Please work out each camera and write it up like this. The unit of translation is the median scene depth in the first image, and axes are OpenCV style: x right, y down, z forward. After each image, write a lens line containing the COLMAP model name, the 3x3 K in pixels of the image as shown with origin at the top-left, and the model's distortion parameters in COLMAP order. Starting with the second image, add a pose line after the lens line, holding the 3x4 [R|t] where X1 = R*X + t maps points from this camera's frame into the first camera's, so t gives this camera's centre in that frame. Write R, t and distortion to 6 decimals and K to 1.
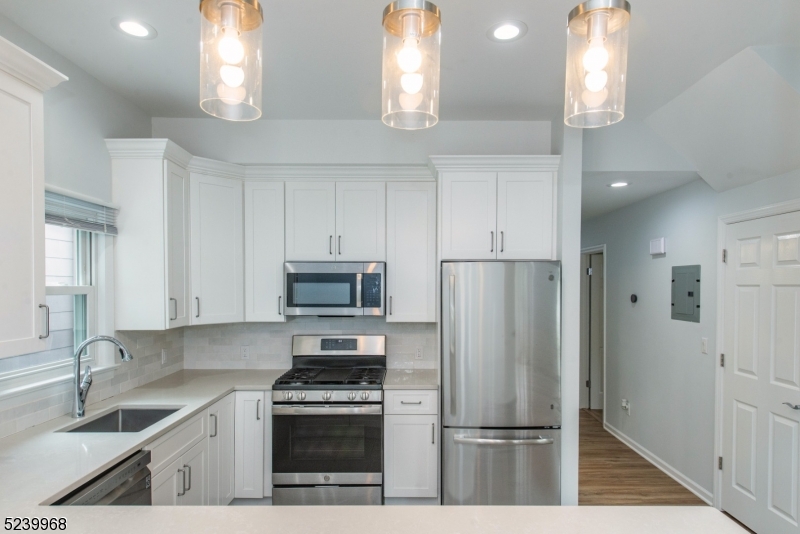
lens RADIAL K [[468.0, 0, 396.3], [0, 468.0, 285.7], [0, 0, 1]] dist [0.016047, 0.002310]
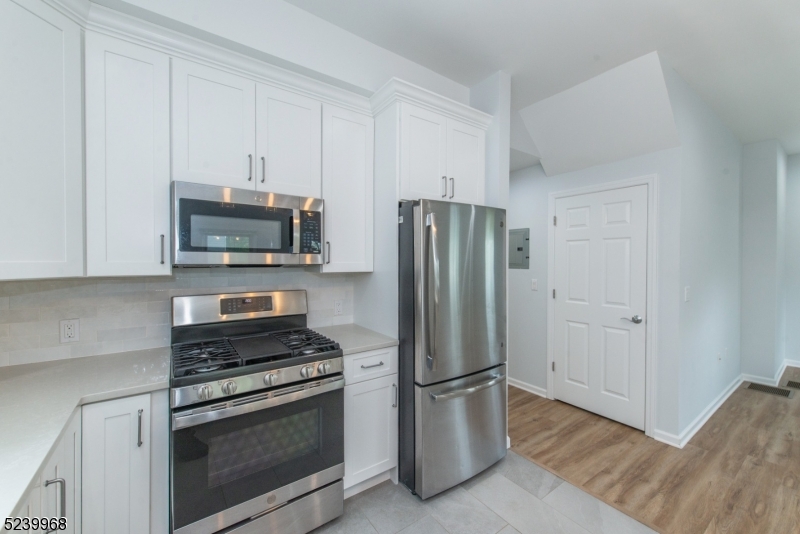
lens RADIAL K [[324.4, 0, 395.0], [0, 324.4, 259.6], [0, 0, 1]] dist [0.004640, 0.000387]
pose [[0.808805, 0.005329, 0.588052, -0.258525], [-0.005382, 0.999984, -0.001661, 0.056451], [-0.588052, -0.001822, 0.808821, 0.470429]]
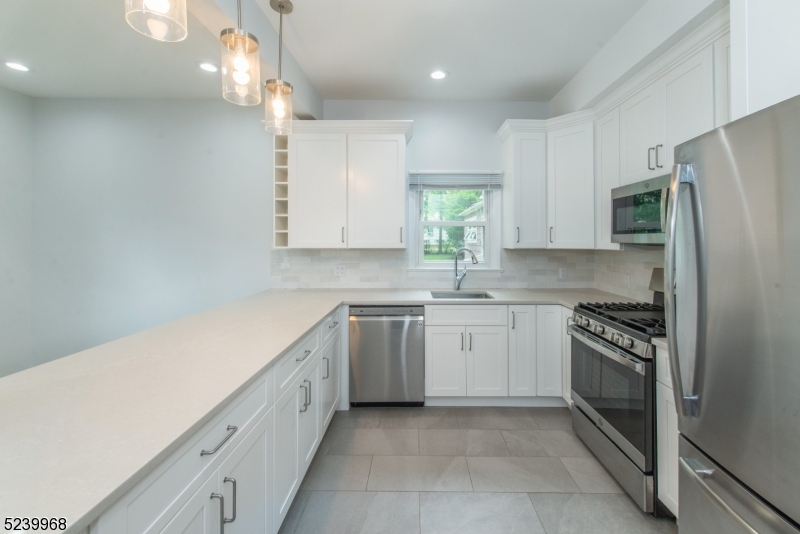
lens RADIAL K [[324.4, 0, 413.1], [0, 324.4, 236.5], [0, 0, 1]] dist [0.004640, 0.000387]
pose [[-0.006628, -0.012813, -0.999896, 0.438885], [0.002256, 0.999915, -0.012829, 0.058413], [0.999975, -0.002341, -0.006598, 0.598149]]
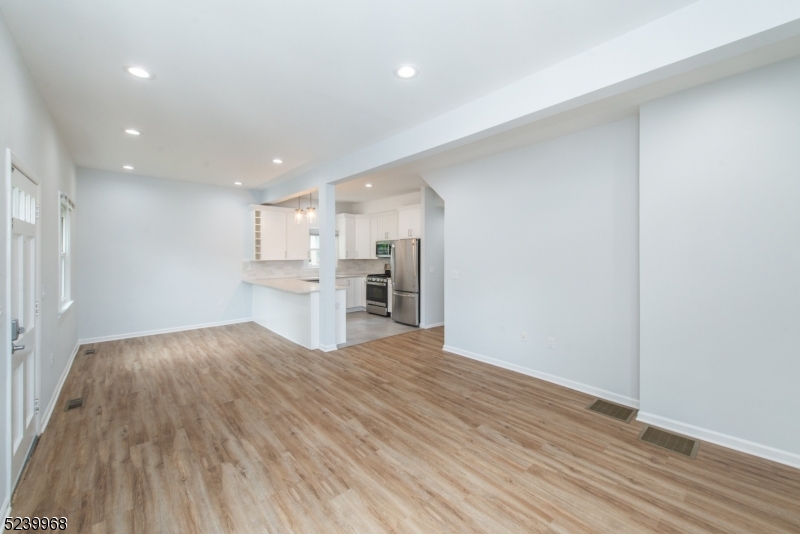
lens RADIAL K [[313.9, 0, 400.2], [0, 313.9, 251.5], [0, 0, 1]] dist [0.013044, -0.005337]
pose [[0.669725, -0.004395, -0.742596, 1.583438], [0.002210, 0.999990, -0.003925, 0.032823], [0.742606, 0.000987, 0.669728, -0.399005]]
